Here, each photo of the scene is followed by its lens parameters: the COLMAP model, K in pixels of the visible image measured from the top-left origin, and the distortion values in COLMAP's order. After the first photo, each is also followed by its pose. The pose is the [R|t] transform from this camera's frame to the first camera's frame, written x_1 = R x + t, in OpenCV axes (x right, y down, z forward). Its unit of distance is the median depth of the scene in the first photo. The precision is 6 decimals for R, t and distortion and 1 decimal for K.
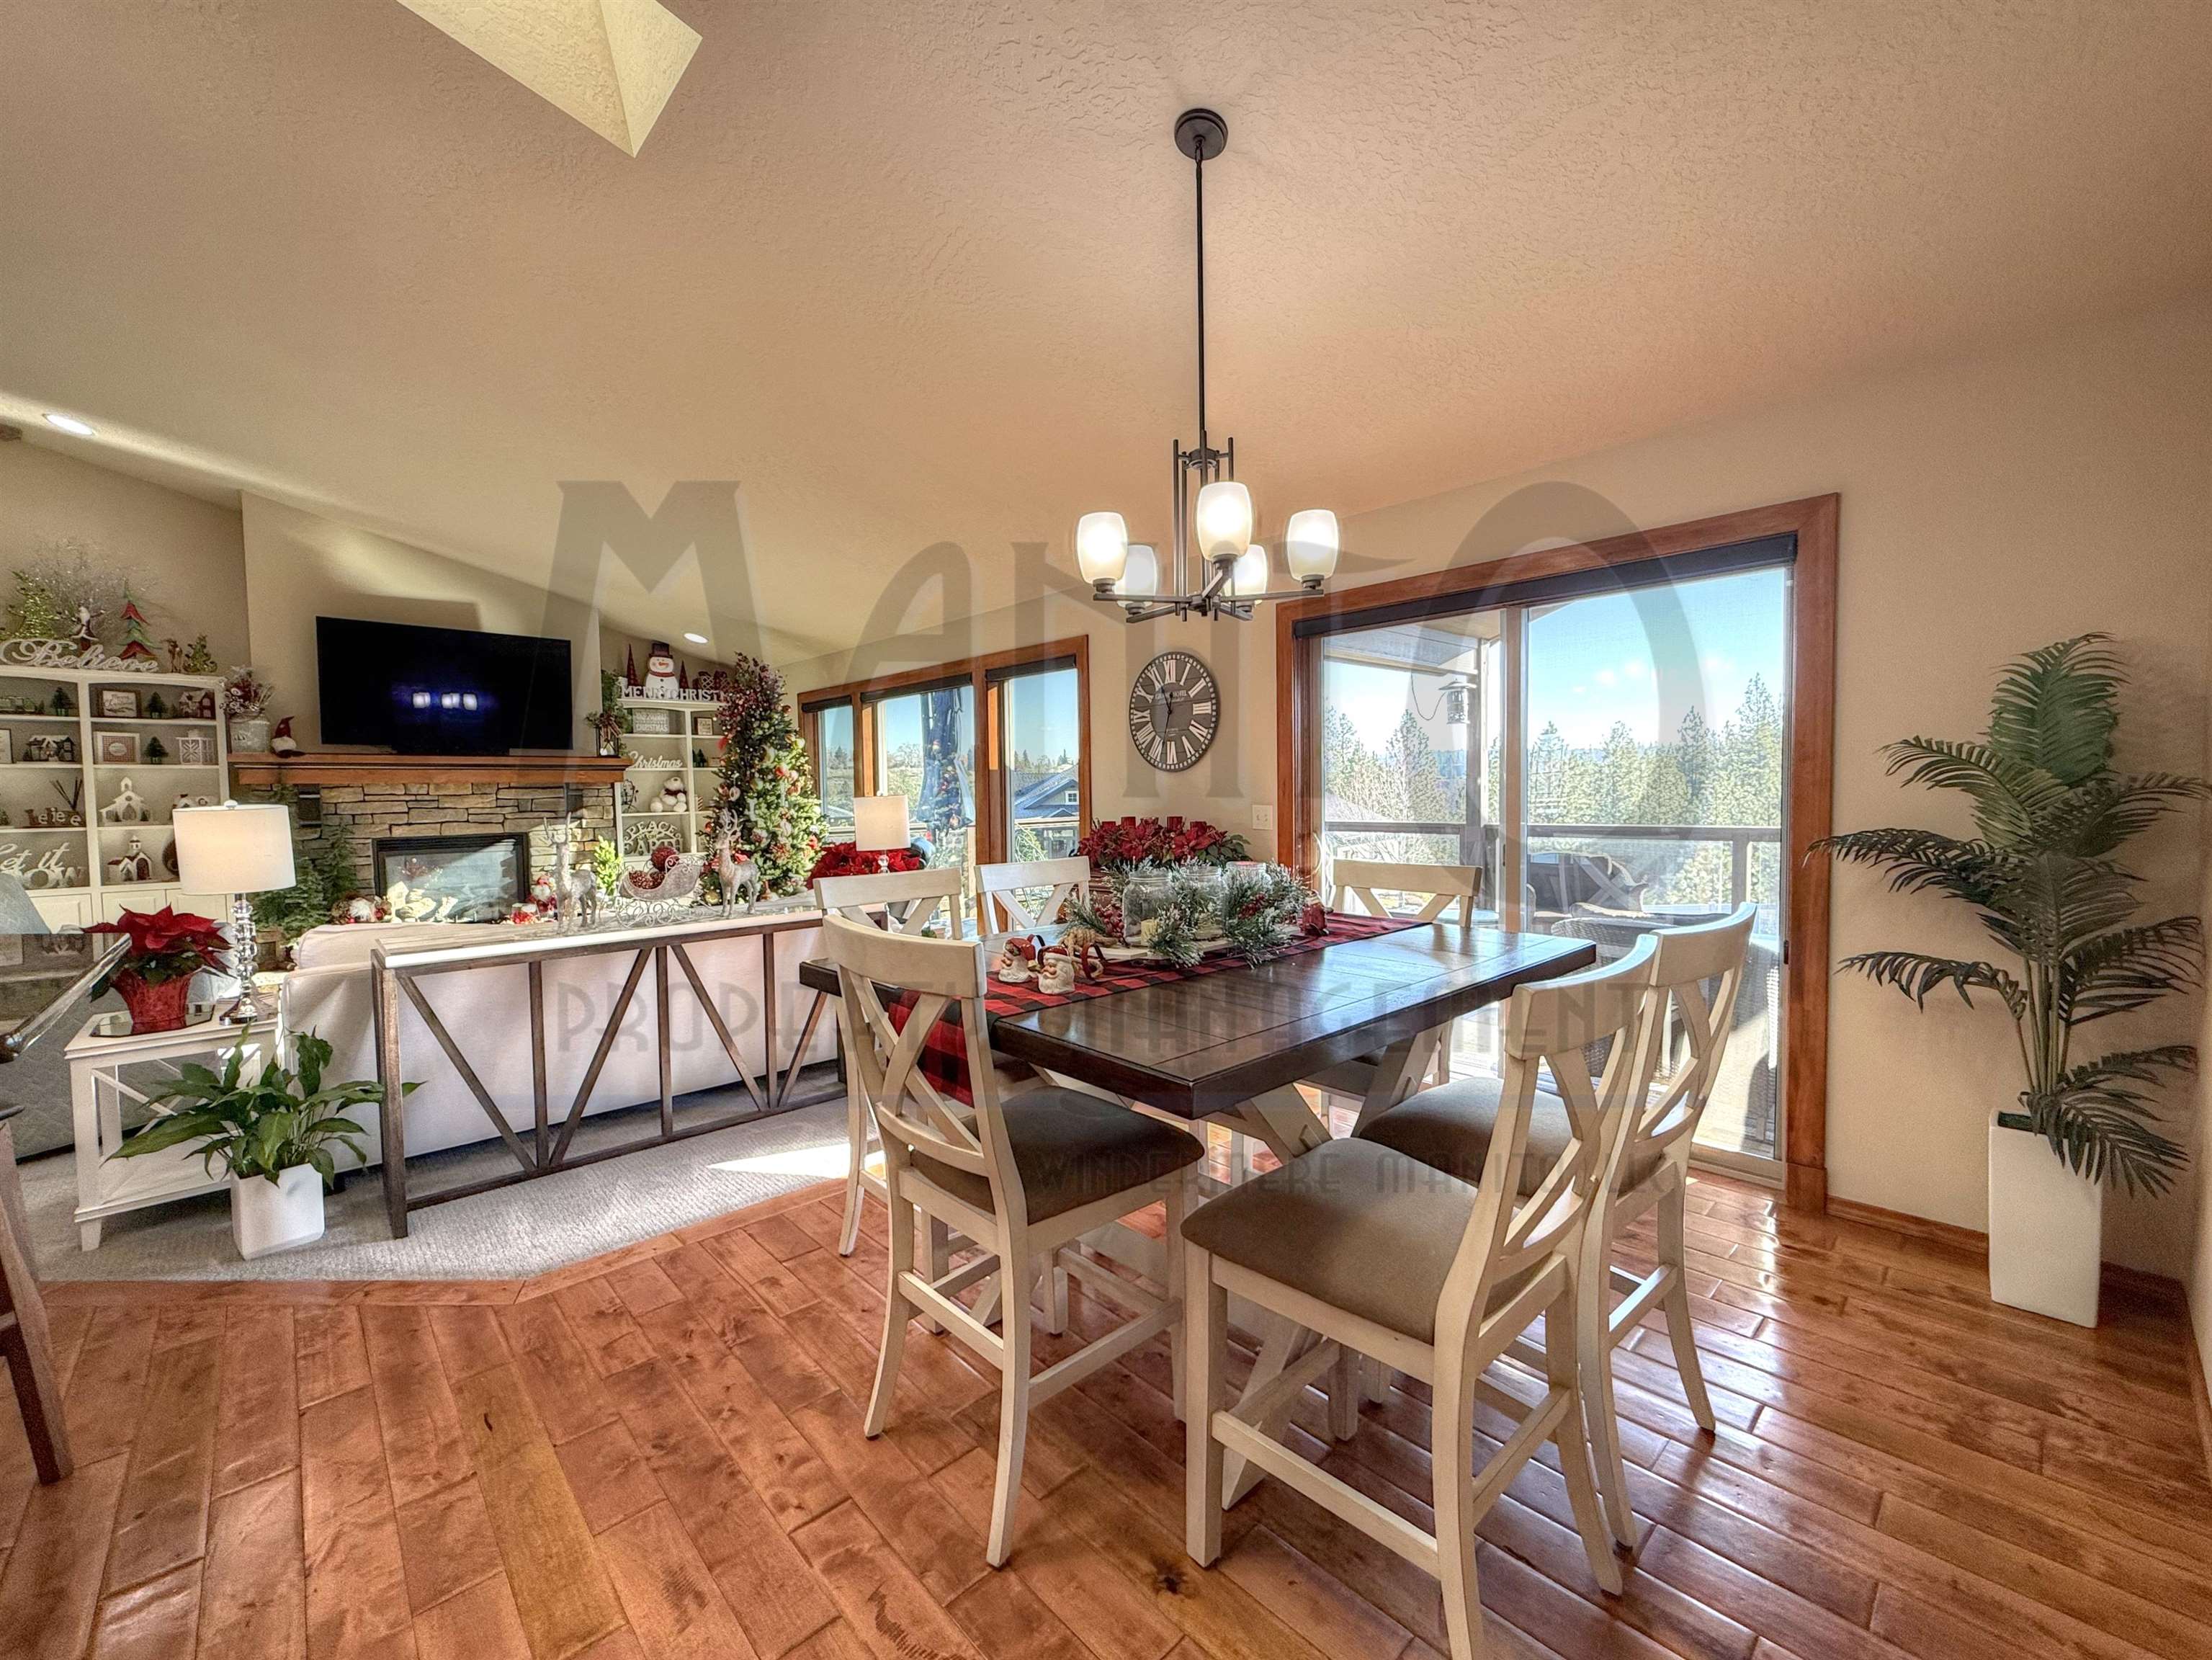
lens RADIAL K [[895.9, 0, 1106.0], [0, 895.9, 830.0], [0, 0, 1]] dist [0.000457, 0.000161]
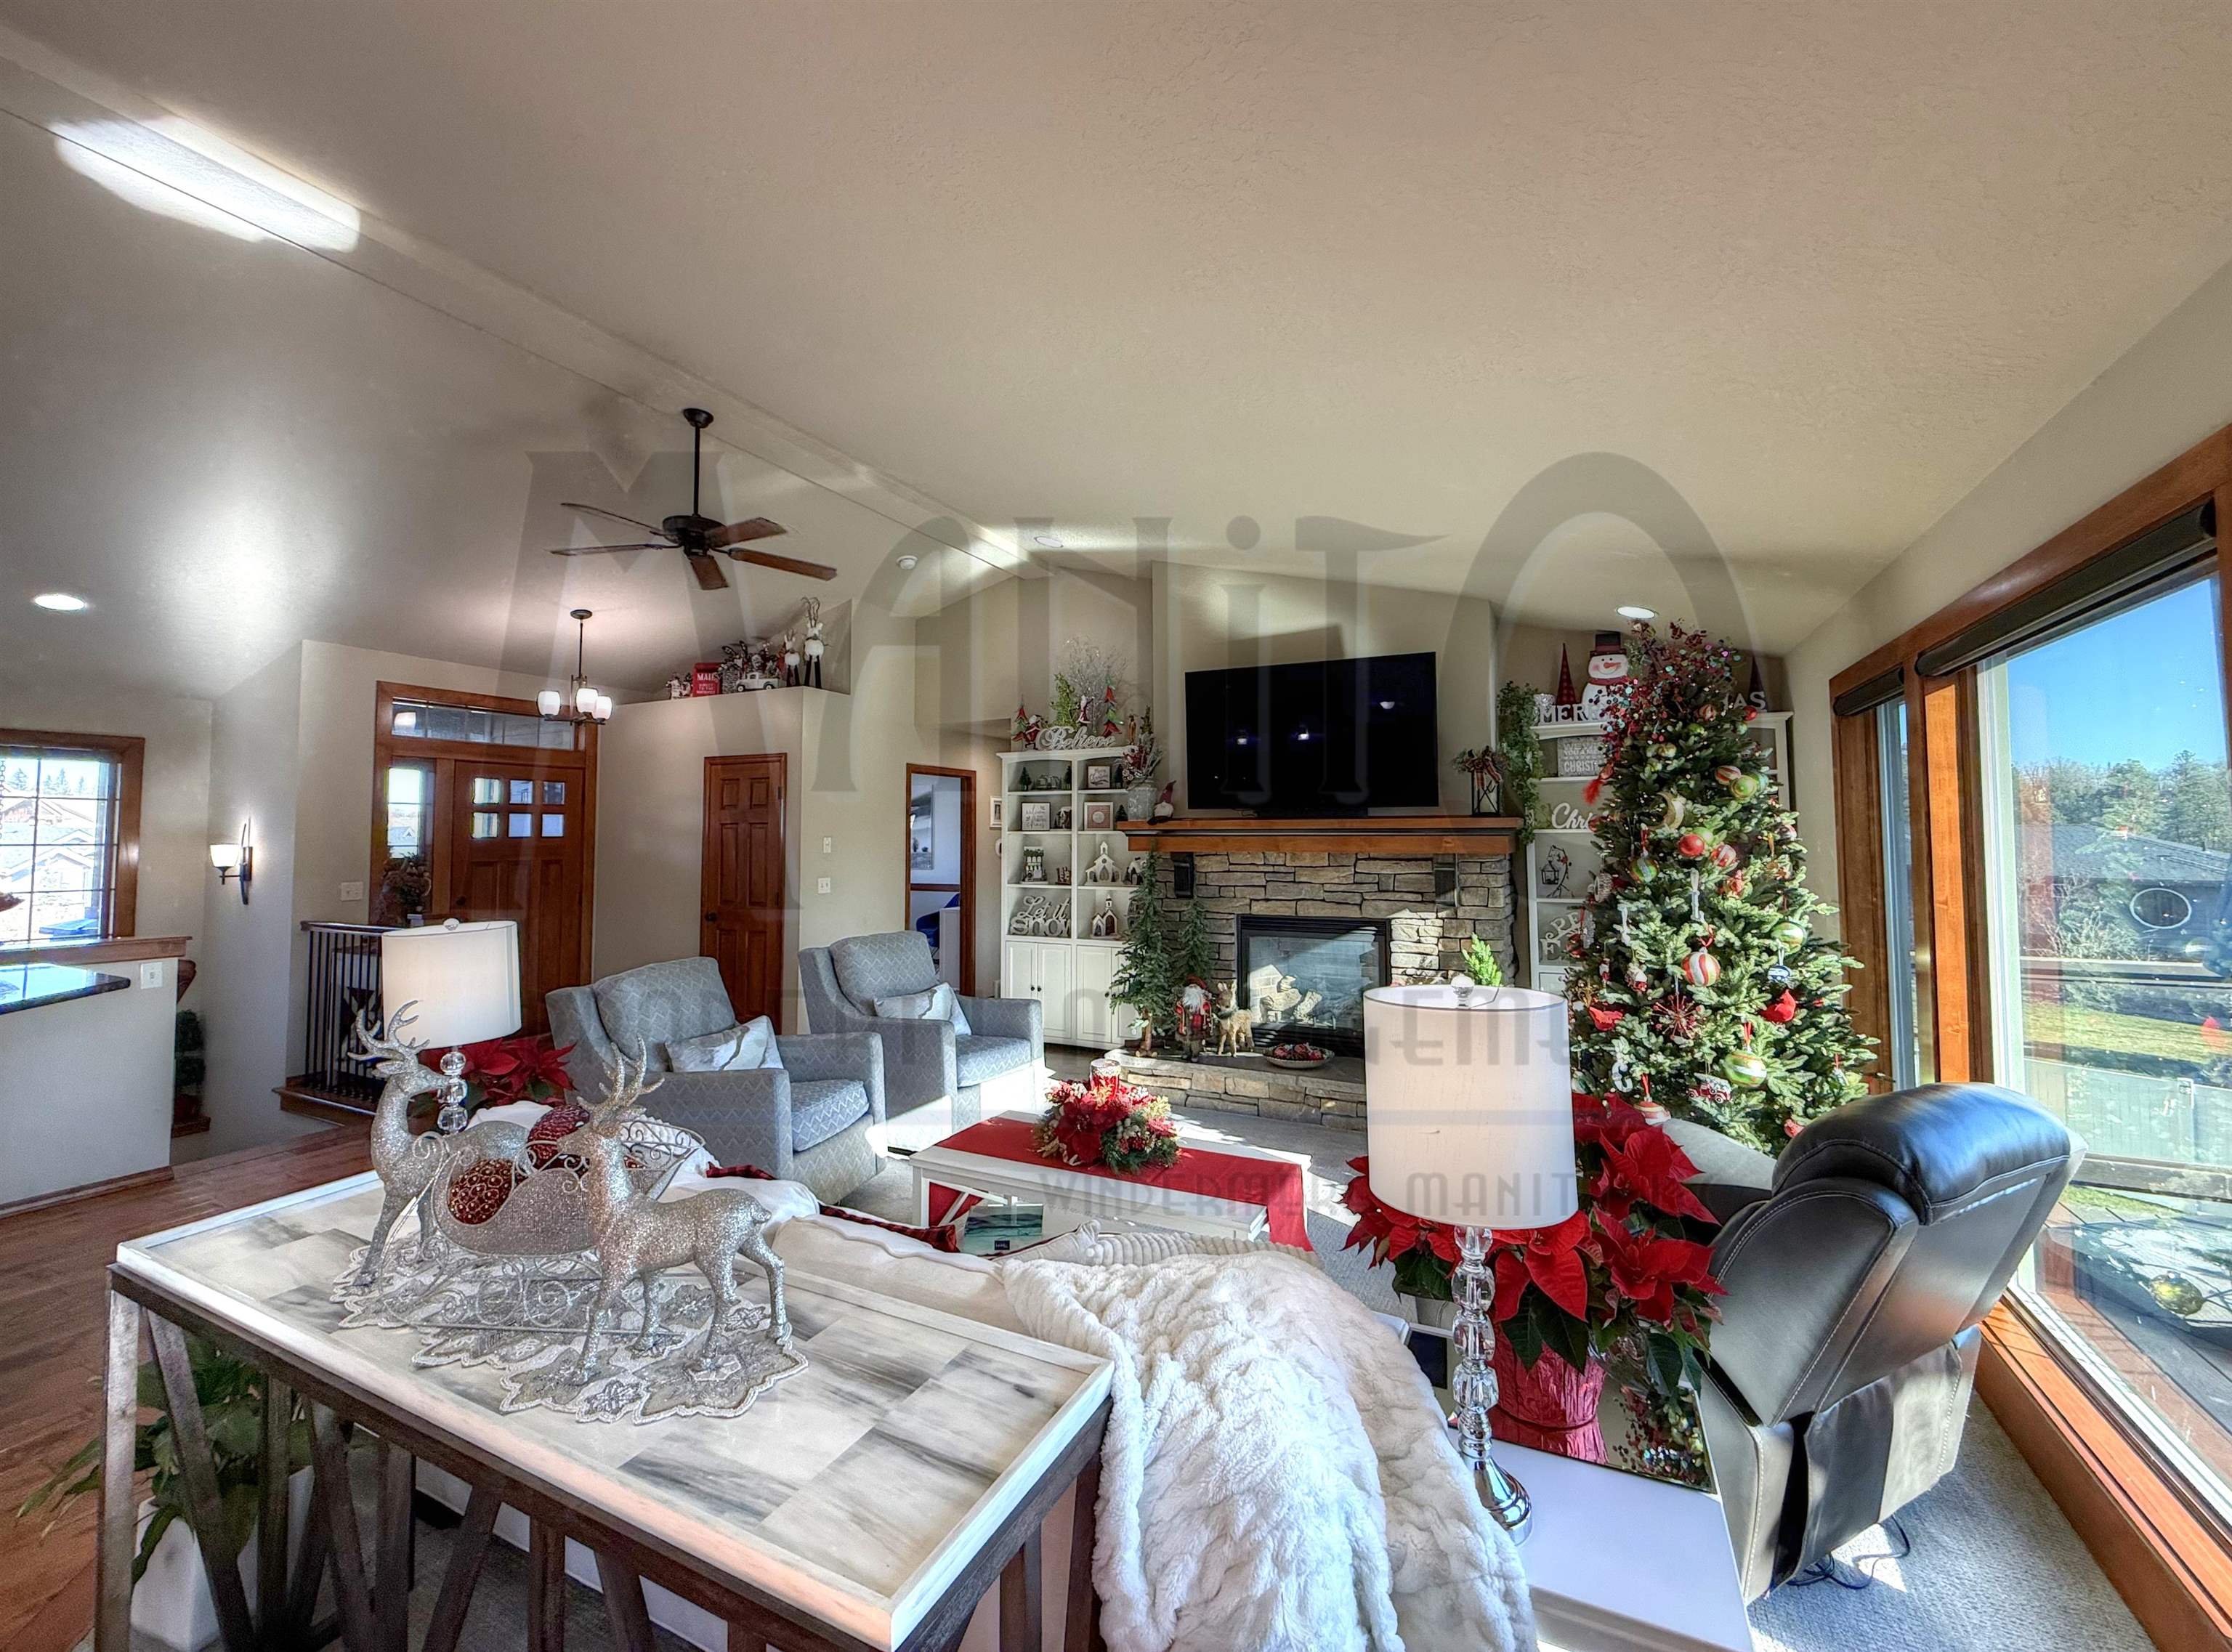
lens RADIAL K [[909.3, 0, 1116.3], [0, 909.3, 798.4], [0, 0, 1]] dist [0.002237, 0.000108]
pose [[0.352388, -0.026770, -0.935471, -0.021127], [-0.045381, 0.997926, -0.045652, -0.055185], [0.934753, 0.058540, 0.350442, 0.547175]]
